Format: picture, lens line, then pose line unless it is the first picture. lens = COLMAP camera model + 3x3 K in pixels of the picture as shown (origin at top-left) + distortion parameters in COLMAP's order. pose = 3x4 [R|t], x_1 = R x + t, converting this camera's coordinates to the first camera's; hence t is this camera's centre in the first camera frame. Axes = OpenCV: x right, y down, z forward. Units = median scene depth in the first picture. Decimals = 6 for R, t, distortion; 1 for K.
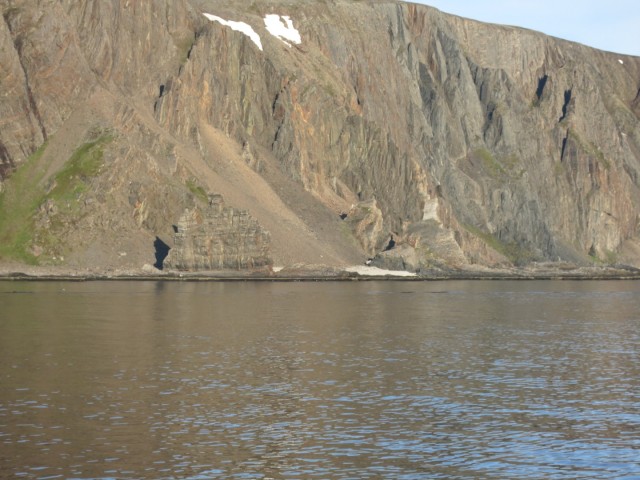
lens RADIAL K [[2155.3, 0, 320.0], [0, 2155.3, 240.0], [0, 0, 1]] dist [-0.053617, 0.087991]
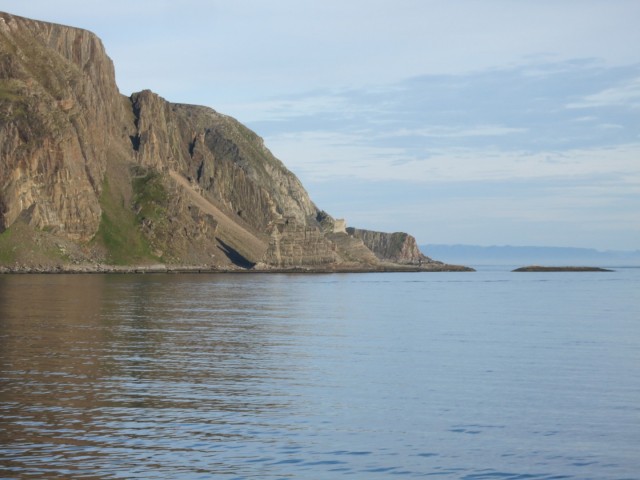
lens RADIAL K [[2155.3, 0, 320.0], [0, 2155.3, 240.0], [0, 0, 1]] dist [-0.053617, 0.087991]
pose [[0.865647, 0.003178, 0.500645, -0.690513], [-0.003691, 0.999993, 0.000034, -0.004046], [-0.500642, -0.001878, 0.865652, -0.290928]]
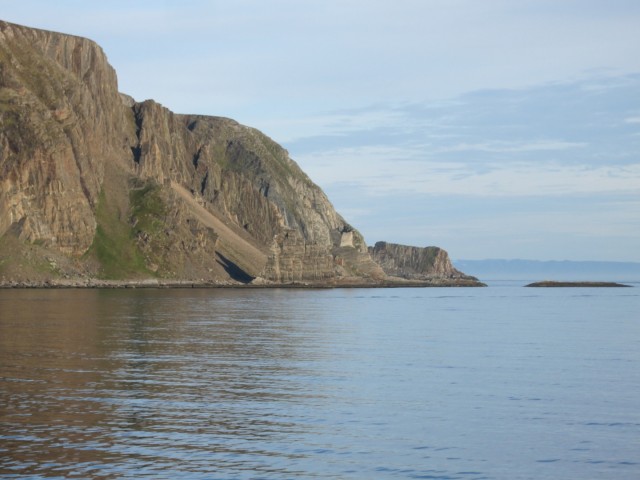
lens RADIAL K [[2155.3, 0, 320.0], [0, 2155.3, 240.0], [0, 0, 1]] dist [-0.053617, 0.087991]
pose [[0.879497, 0.007291, 0.475848, -0.638078], [-0.004684, 0.999967, -0.006665, -0.003780], [-0.475881, 0.003633, 0.879502, -0.271947]]
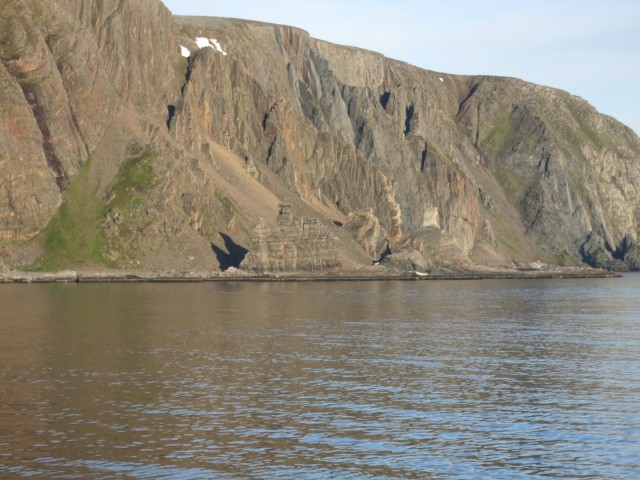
lens RADIAL K [[2155.3, 0, 320.0], [0, 2155.3, 240.0], [0, 0, 1]] dist [-0.053617, 0.087991]
pose [[0.981824, -0.004800, 0.189734, -0.212960], [0.005087, 0.999987, -0.001026, -0.001237], [-0.189727, 0.001973, 0.981835, -0.100032]]
